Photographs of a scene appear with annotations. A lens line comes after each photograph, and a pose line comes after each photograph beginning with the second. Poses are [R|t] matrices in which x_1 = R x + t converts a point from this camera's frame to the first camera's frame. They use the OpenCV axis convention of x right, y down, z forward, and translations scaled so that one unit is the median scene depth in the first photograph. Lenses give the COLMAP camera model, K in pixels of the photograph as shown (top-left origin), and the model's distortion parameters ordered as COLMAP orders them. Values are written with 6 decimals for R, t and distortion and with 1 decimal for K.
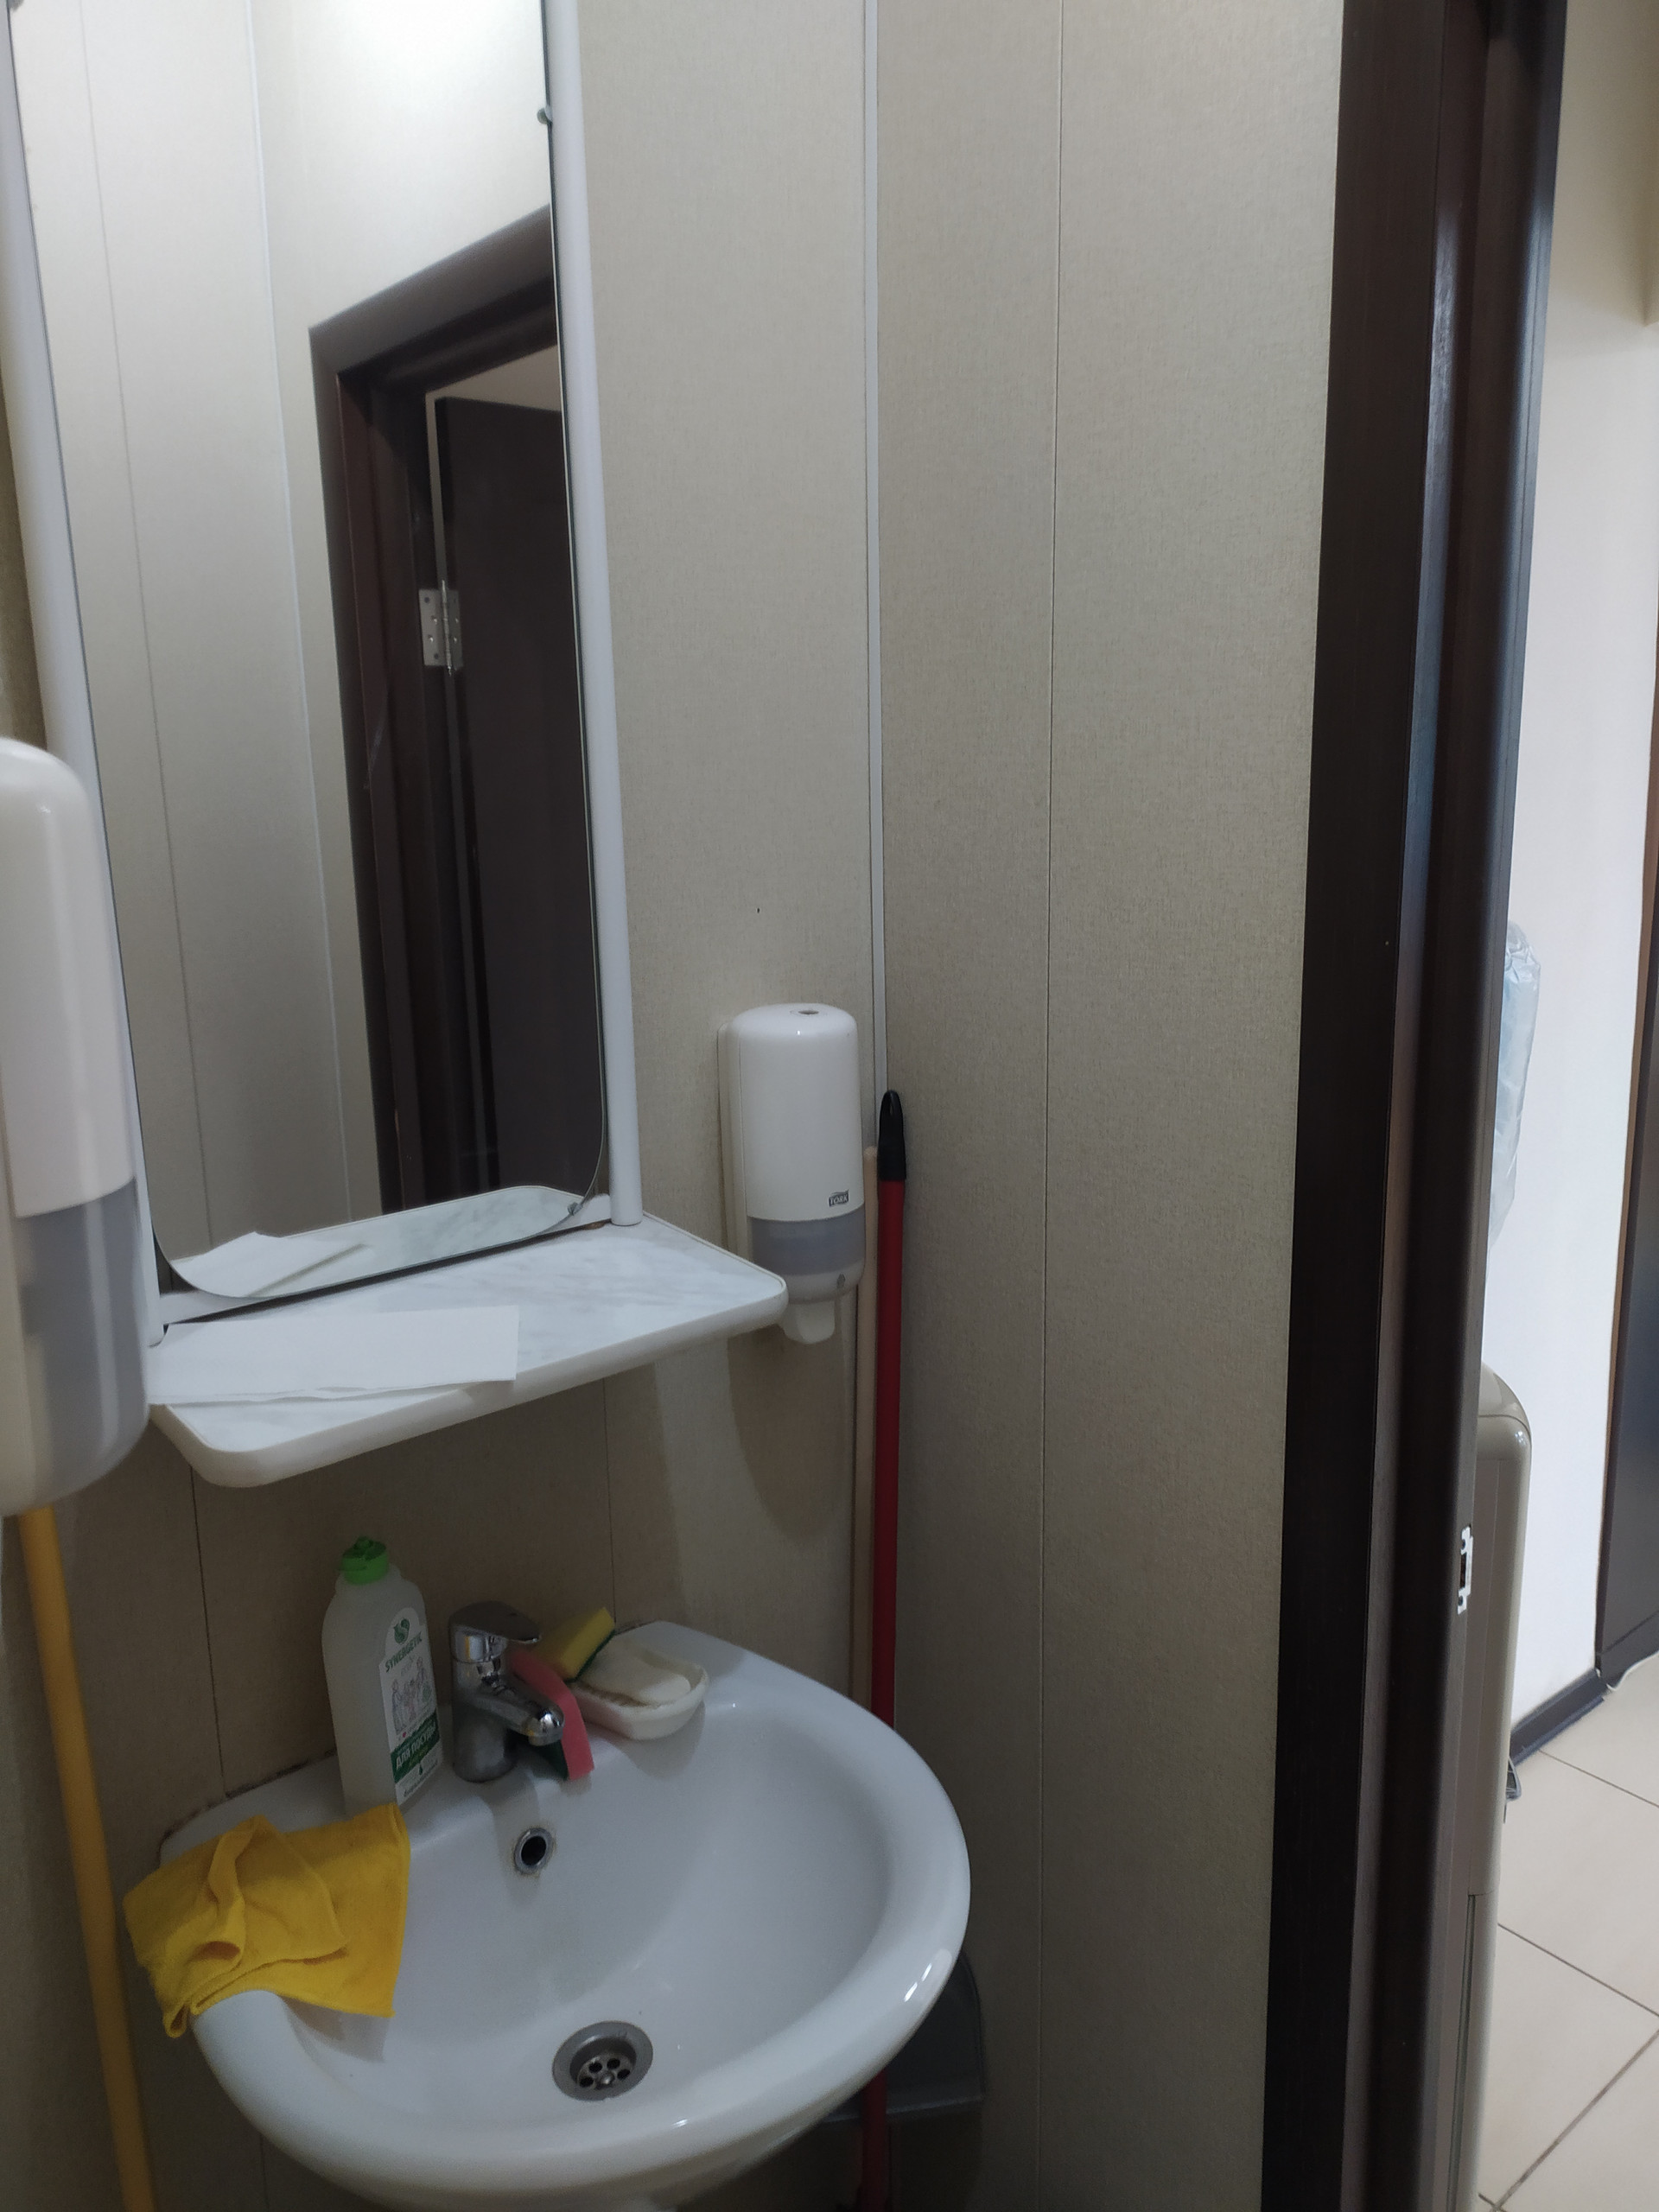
lens RADIAL K [[1653.0, 0, 828.4], [0, 1653.0, 1102.3], [0, 0, 1]] dist [0.007270, 0.001895]
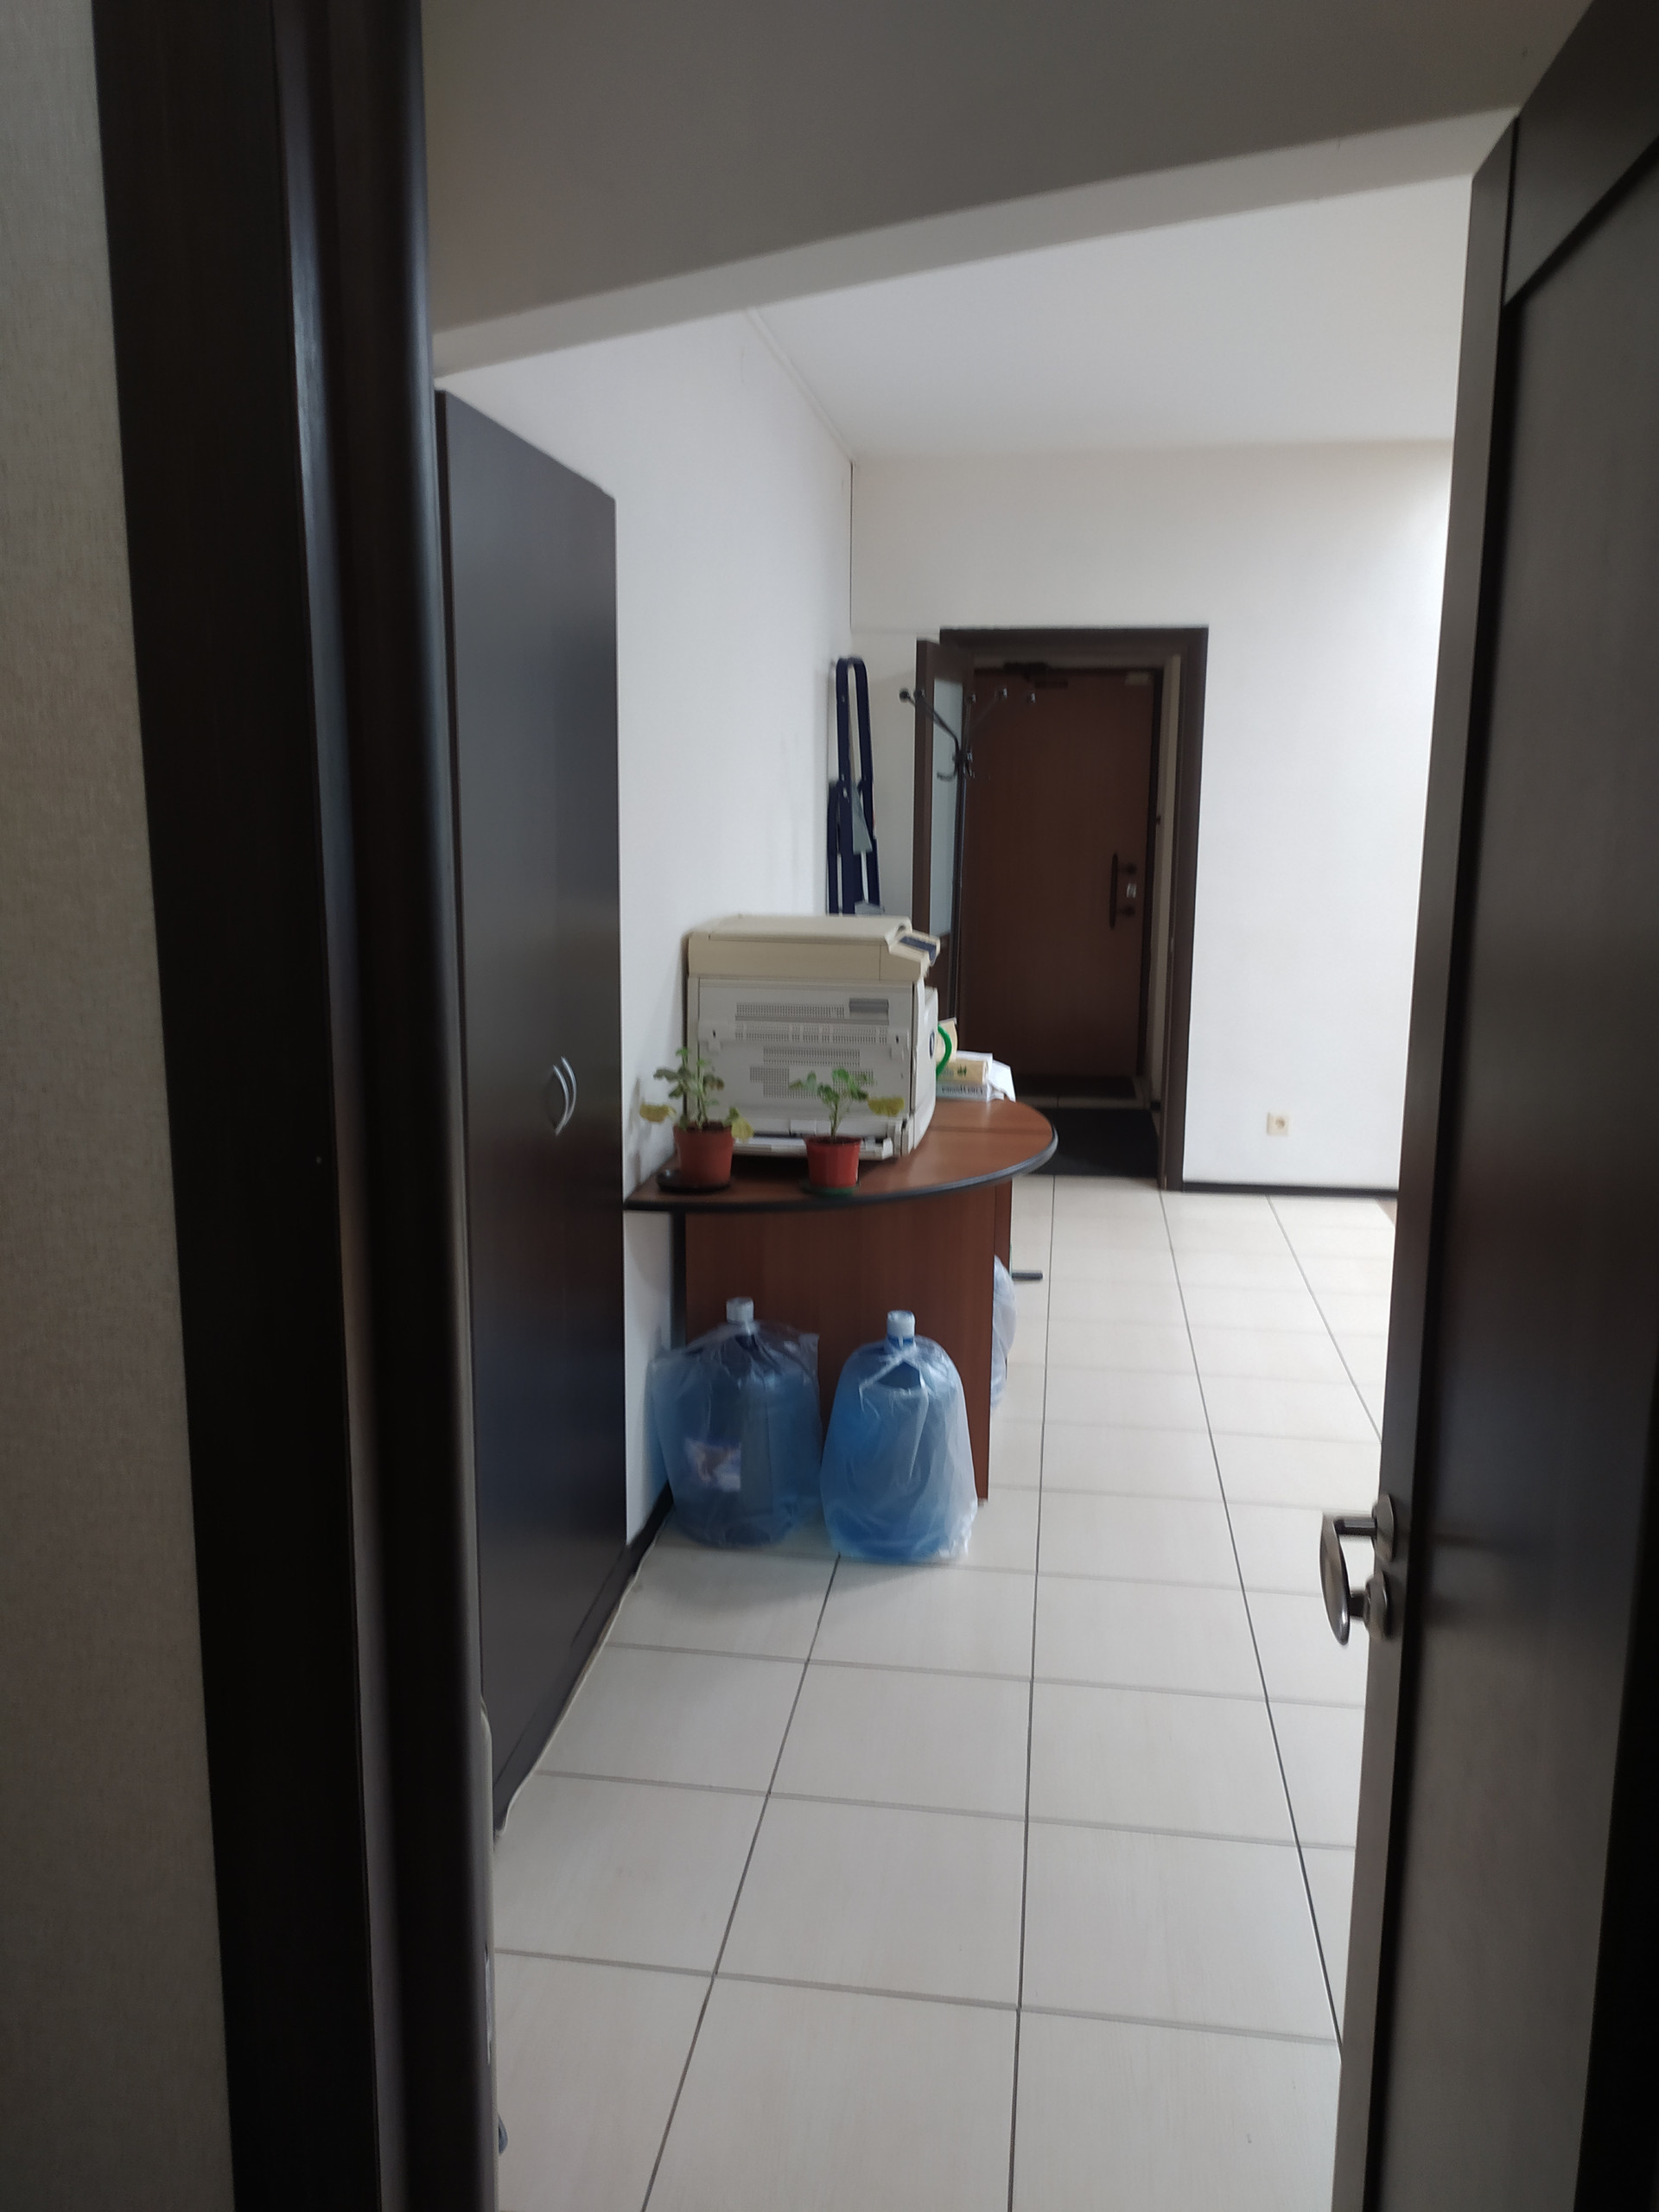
lens RADIAL K [[1653.0, 0, 826.2], [0, 1653.0, 1103.2], [0, 0, 1]] dist [0.007270, 0.001895]
pose [[0.741615, -0.093928, 0.664218, 0.067164], [0.119199, 0.992843, 0.007311, -0.093118], [-0.660151, 0.073752, 0.747503, 0.385935]]
